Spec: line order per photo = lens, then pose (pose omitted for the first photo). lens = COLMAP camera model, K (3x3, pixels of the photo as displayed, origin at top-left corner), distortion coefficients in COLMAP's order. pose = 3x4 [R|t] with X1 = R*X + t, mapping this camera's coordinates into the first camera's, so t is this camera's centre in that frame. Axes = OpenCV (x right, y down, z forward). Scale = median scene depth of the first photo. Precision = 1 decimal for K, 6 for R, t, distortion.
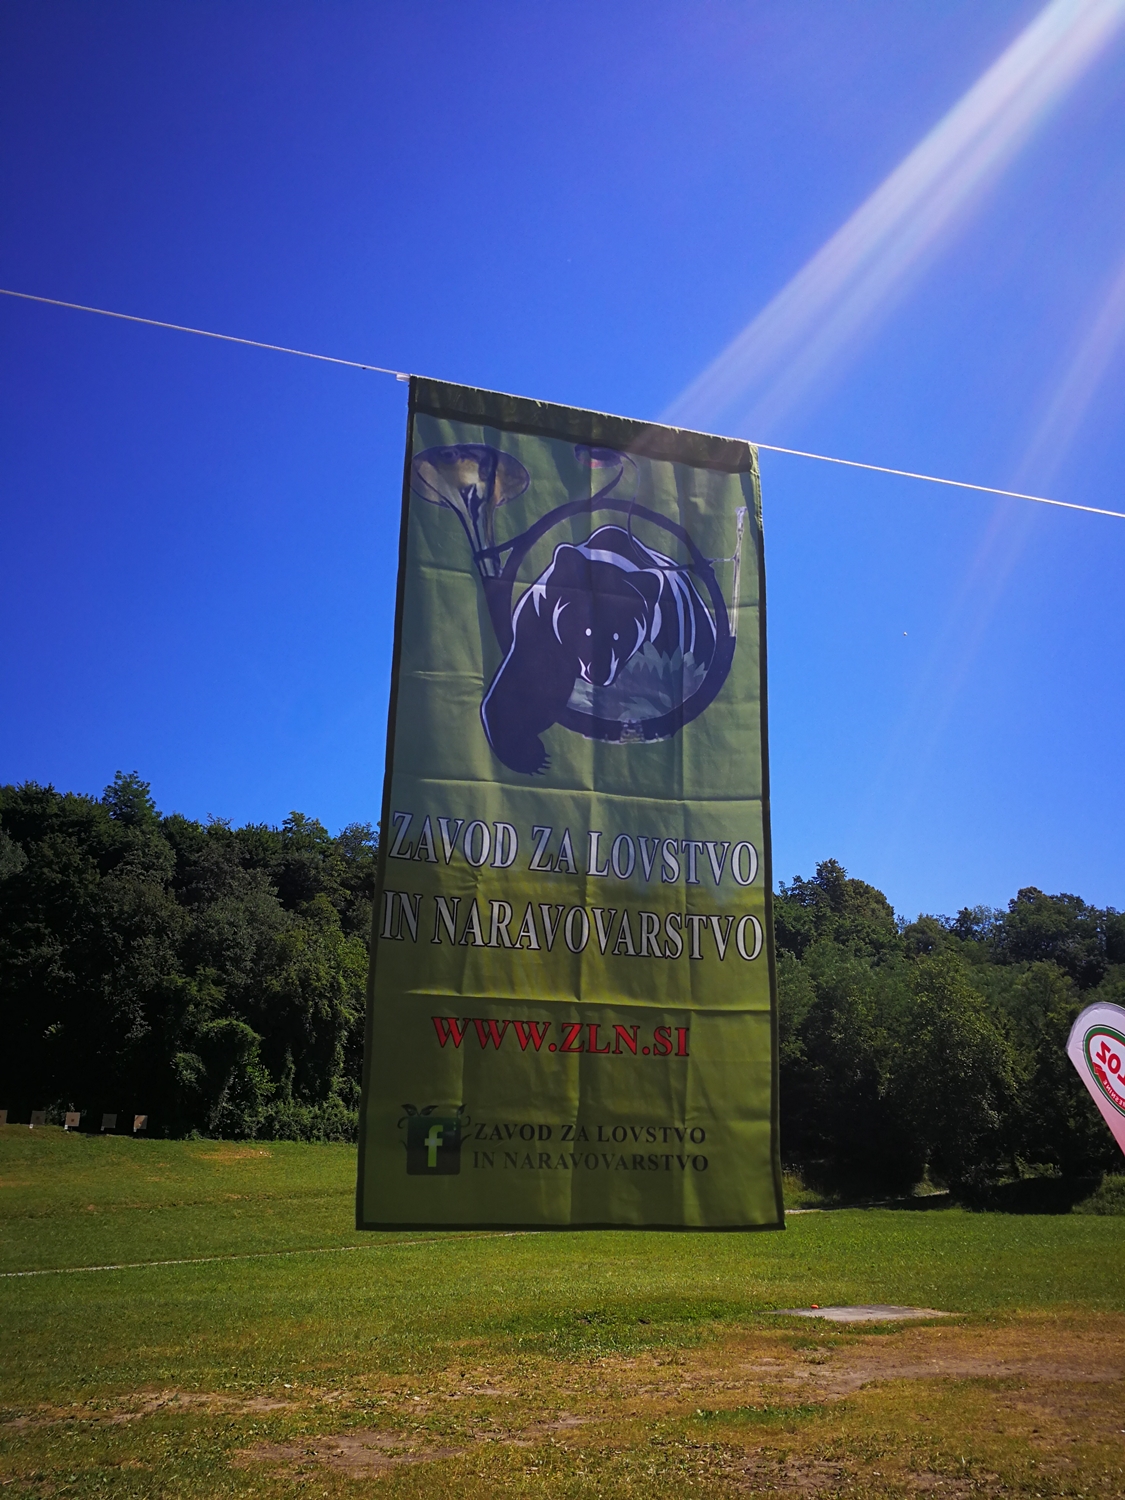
lens RADIAL K [[1178.9, 0, 562.5], [0, 1178.9, 750.0], [0, 0, 1]] dist [0.032525, -0.049569]
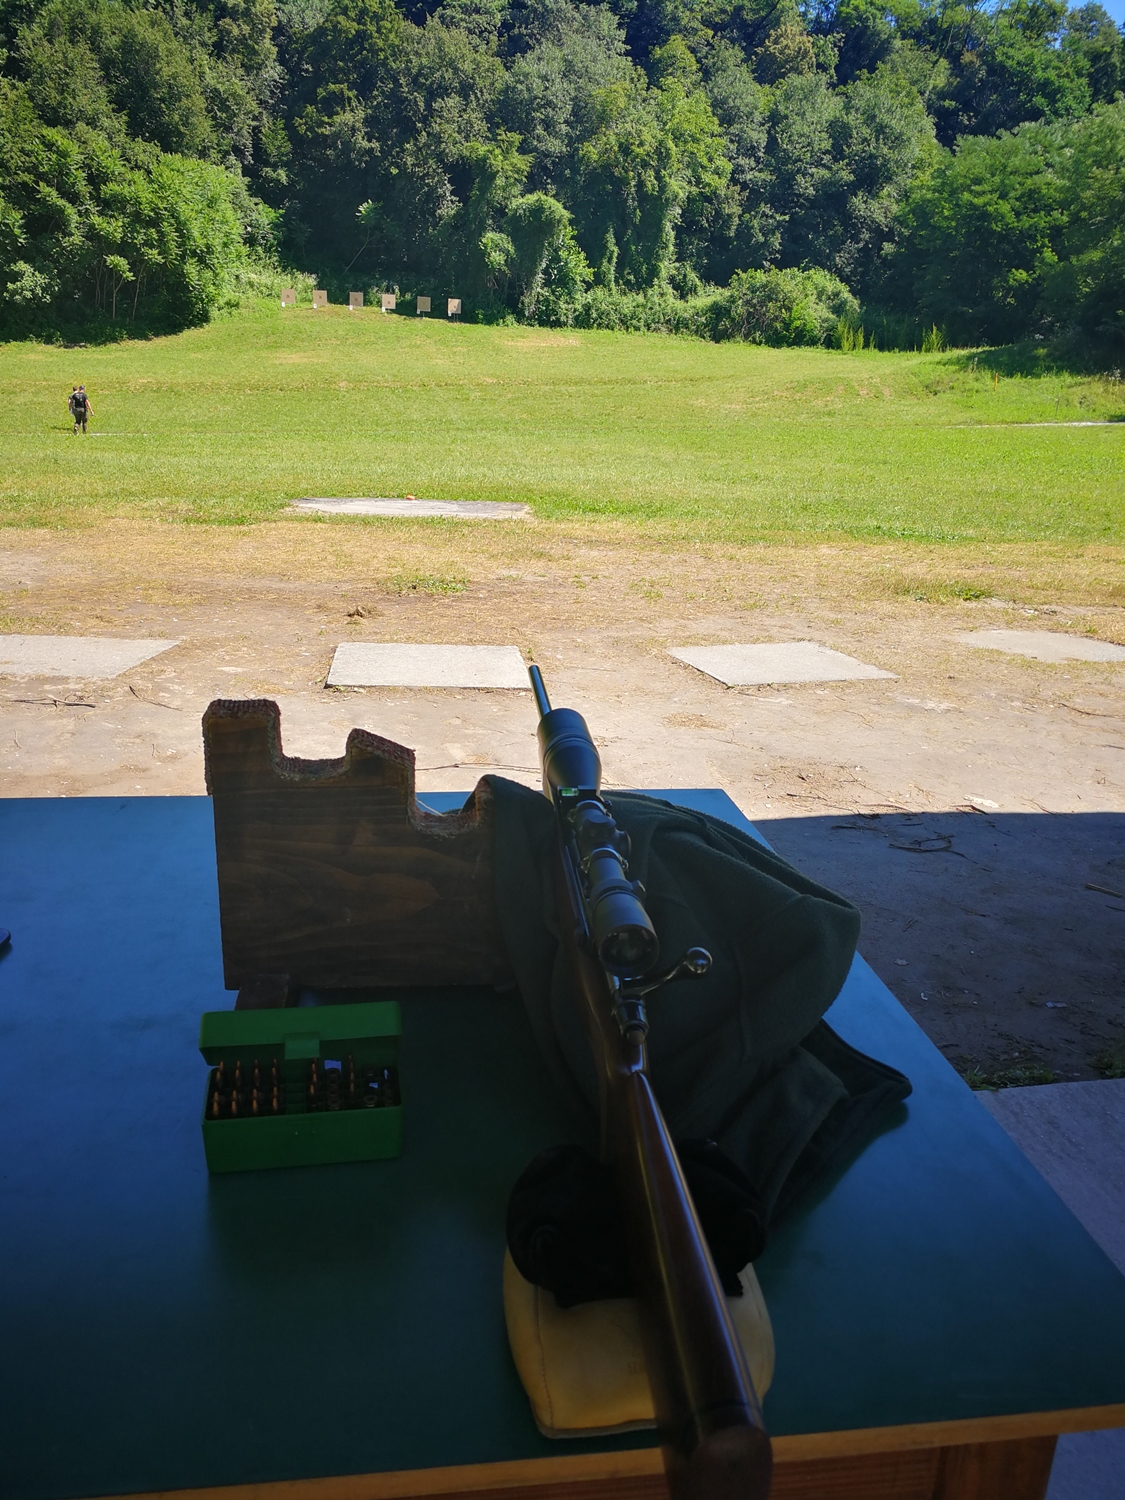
lens RADIAL K [[1178.9, 0, 562.5], [0, 1178.9, 750.0], [0, 0, 1]] dist [0.032525, -0.049569]
pose [[0.923898, 0.149423, -0.352257, 0.122476], [0.094054, 0.803673, 0.587592, 0.036436], [0.370899, -0.576006, 0.728458, 0.091148]]
